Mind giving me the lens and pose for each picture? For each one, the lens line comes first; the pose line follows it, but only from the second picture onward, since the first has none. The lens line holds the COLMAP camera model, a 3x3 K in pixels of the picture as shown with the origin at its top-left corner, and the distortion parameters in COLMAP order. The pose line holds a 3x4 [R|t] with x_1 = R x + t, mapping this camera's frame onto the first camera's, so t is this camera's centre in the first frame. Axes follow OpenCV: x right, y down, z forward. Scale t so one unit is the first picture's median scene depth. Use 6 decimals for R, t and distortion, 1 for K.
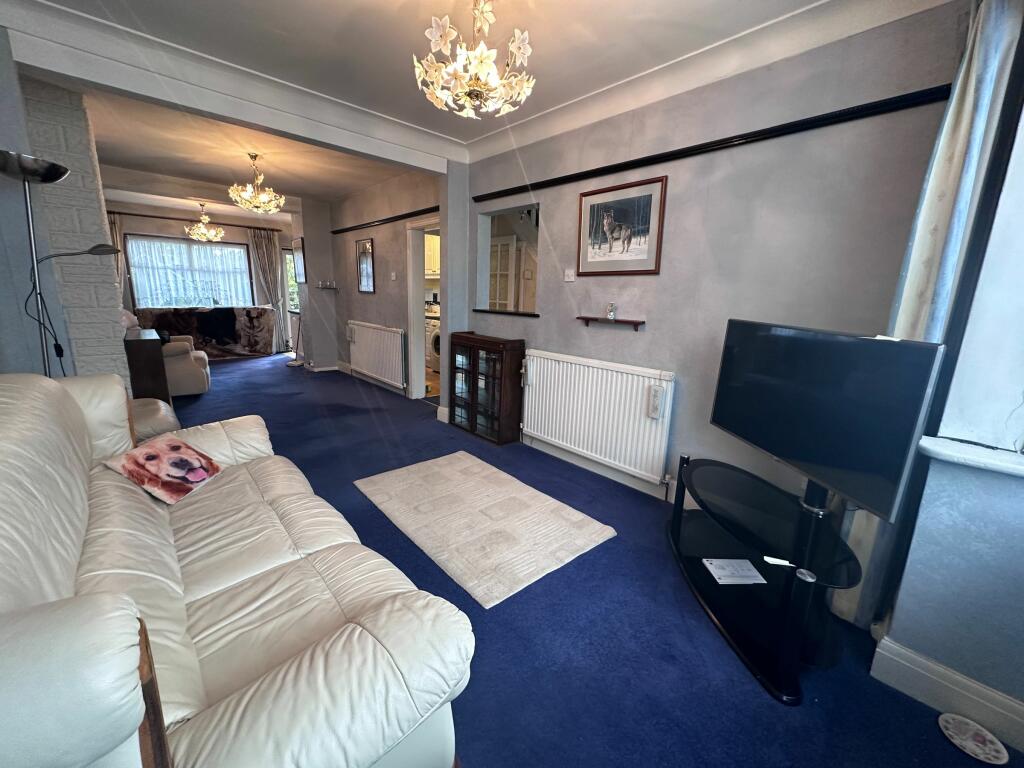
lens RADIAL K [[410.0, 0, 512.2], [0, 410.0, 383.6], [0, 0, 1]] dist [0.000267, 0.000013]
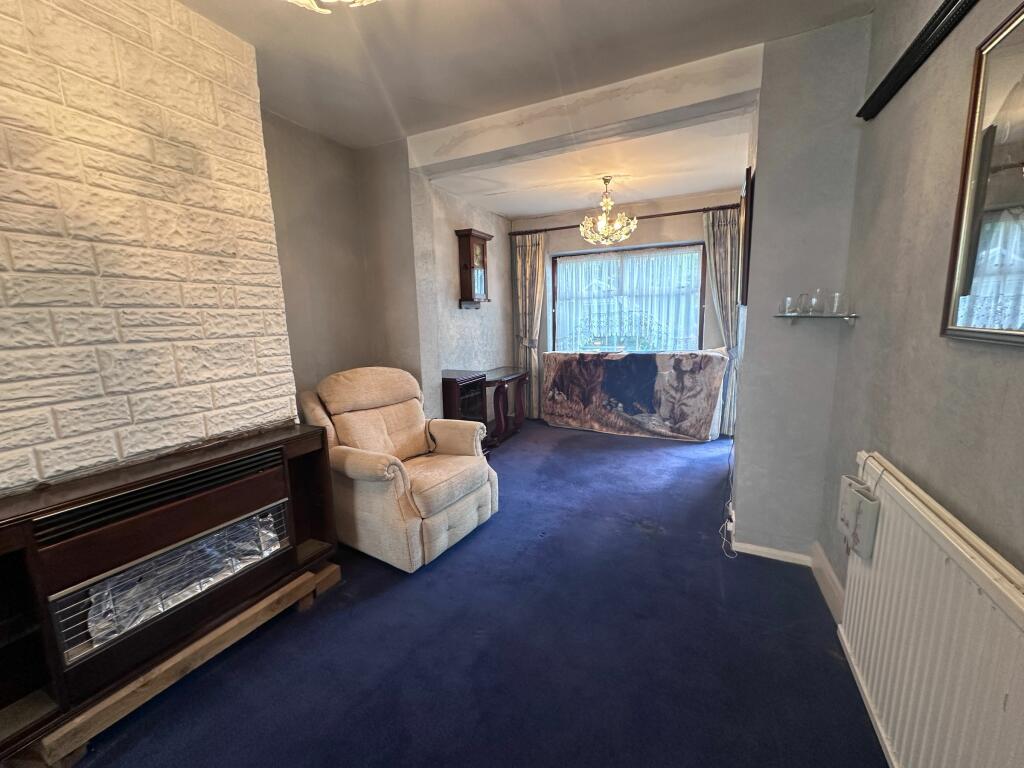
lens RADIAL K [[410.0, 0, 507.9], [0, 410.0, 384.6], [0, 0, 1]] dist [0.000267, 0.000013]
pose [[0.371569, 0.112025, -0.921622, -0.210192], [-0.163451, 0.985081, 0.053841, -0.136814], [0.913904, 0.130634, 0.384336, 0.579169]]
